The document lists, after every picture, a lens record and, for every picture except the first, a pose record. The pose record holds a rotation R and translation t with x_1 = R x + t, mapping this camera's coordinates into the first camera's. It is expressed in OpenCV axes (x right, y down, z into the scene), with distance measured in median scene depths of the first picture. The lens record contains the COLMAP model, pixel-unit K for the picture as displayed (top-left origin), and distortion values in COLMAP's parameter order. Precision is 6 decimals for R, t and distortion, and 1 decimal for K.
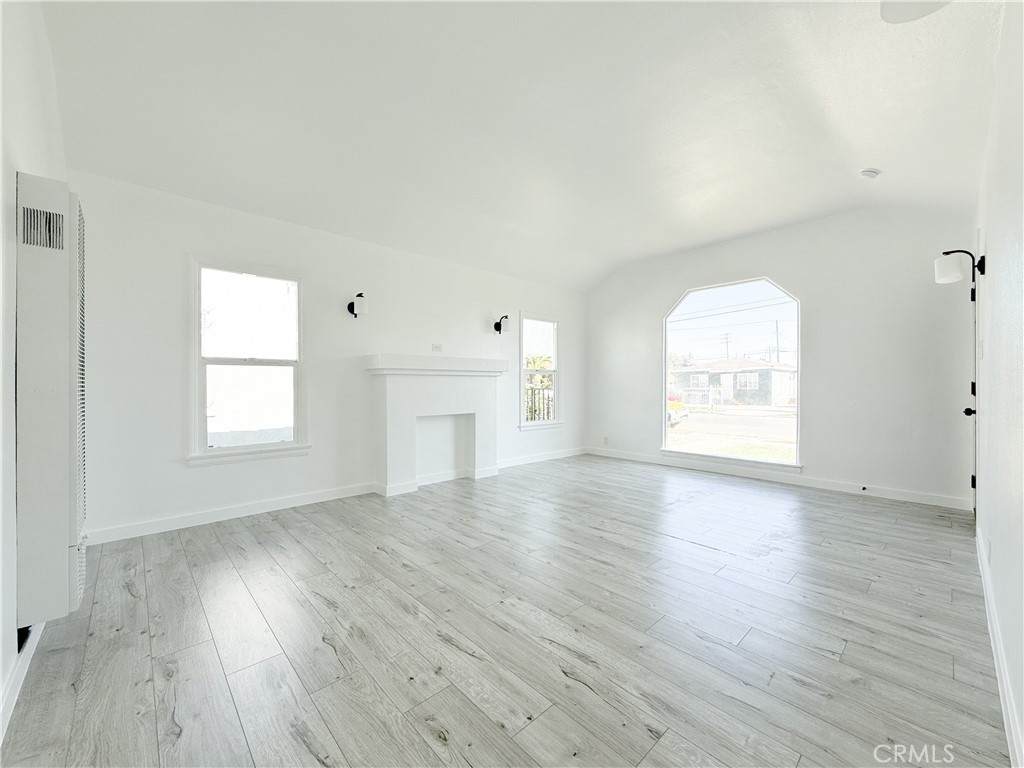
lens RADIAL K [[410.3, 0, 509.6], [0, 410.3, 384.5], [0, 0, 1]] dist [0.001041, 0.000148]
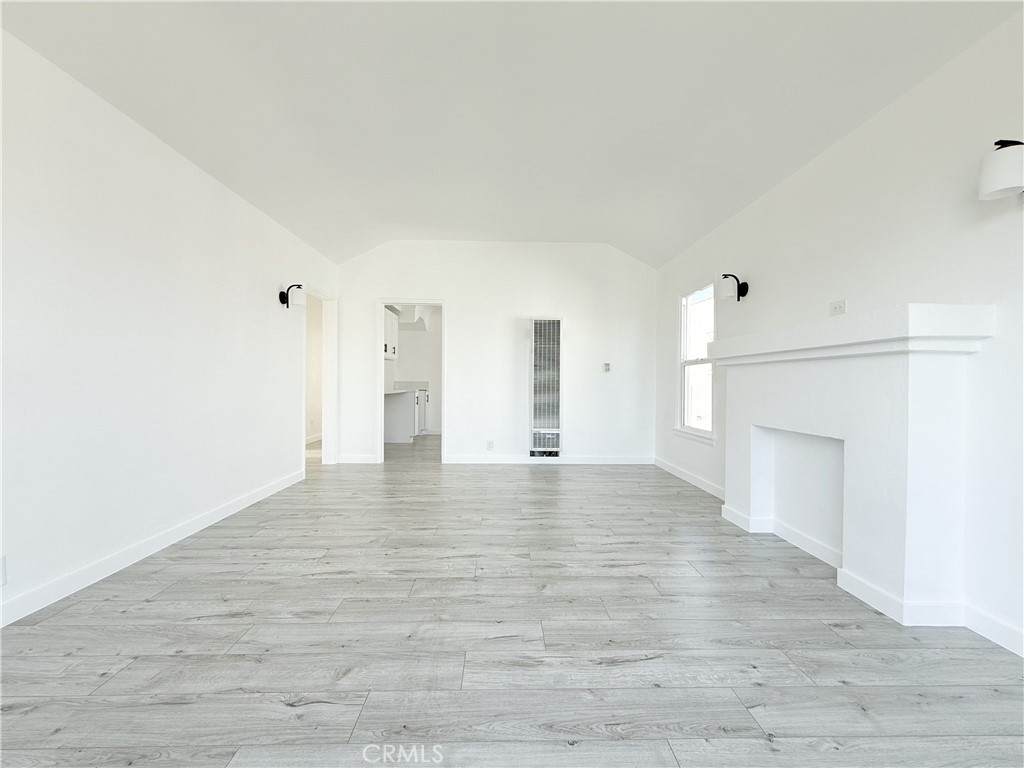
lens RADIAL K [[410.3, 0, 509.6], [0, 410.3, 384.5], [0, 0, 1]] dist [0.001041, 0.000148]
pose [[-0.662551, -0.002311, -0.749013, 0.507856], [-0.008673, 0.999952, 0.004587, 0.010165], [0.748967, 0.009535, -0.662539, 1.053010]]
